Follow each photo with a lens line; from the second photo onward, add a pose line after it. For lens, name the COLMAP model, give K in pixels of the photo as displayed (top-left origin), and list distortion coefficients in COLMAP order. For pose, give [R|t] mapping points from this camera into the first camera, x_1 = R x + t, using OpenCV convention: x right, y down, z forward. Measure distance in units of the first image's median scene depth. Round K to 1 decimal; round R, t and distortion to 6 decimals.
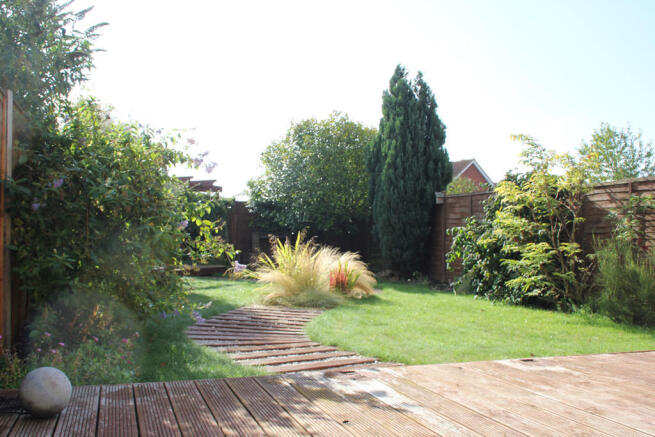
lens RADIAL K [[659.2, 0, 327.4], [0, 659.2, 220.8], [0, 0, 1]] dist [-0.213915, 0.000000]
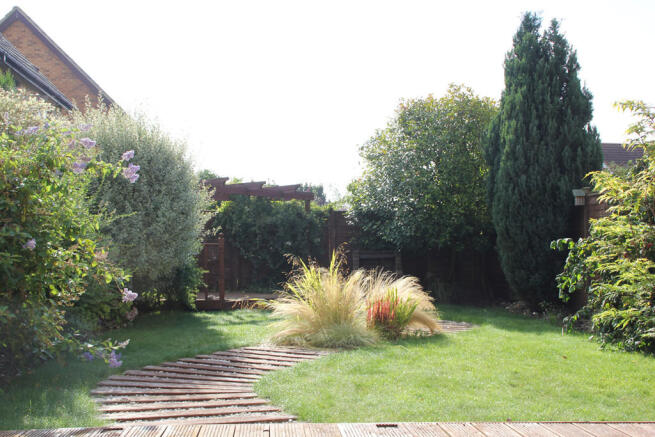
lens RADIAL K [[874.8, 0, 327.5], [0, 874.8, 220.6], [0, 0, 1]] dist [0.016733, 0.000000]
pose [[0.958396, -0.030446, -0.283812, 0.176232], [0.025965, 0.999472, -0.019540, 0.001776], [0.284257, 0.011357, 0.958681, 0.011572]]
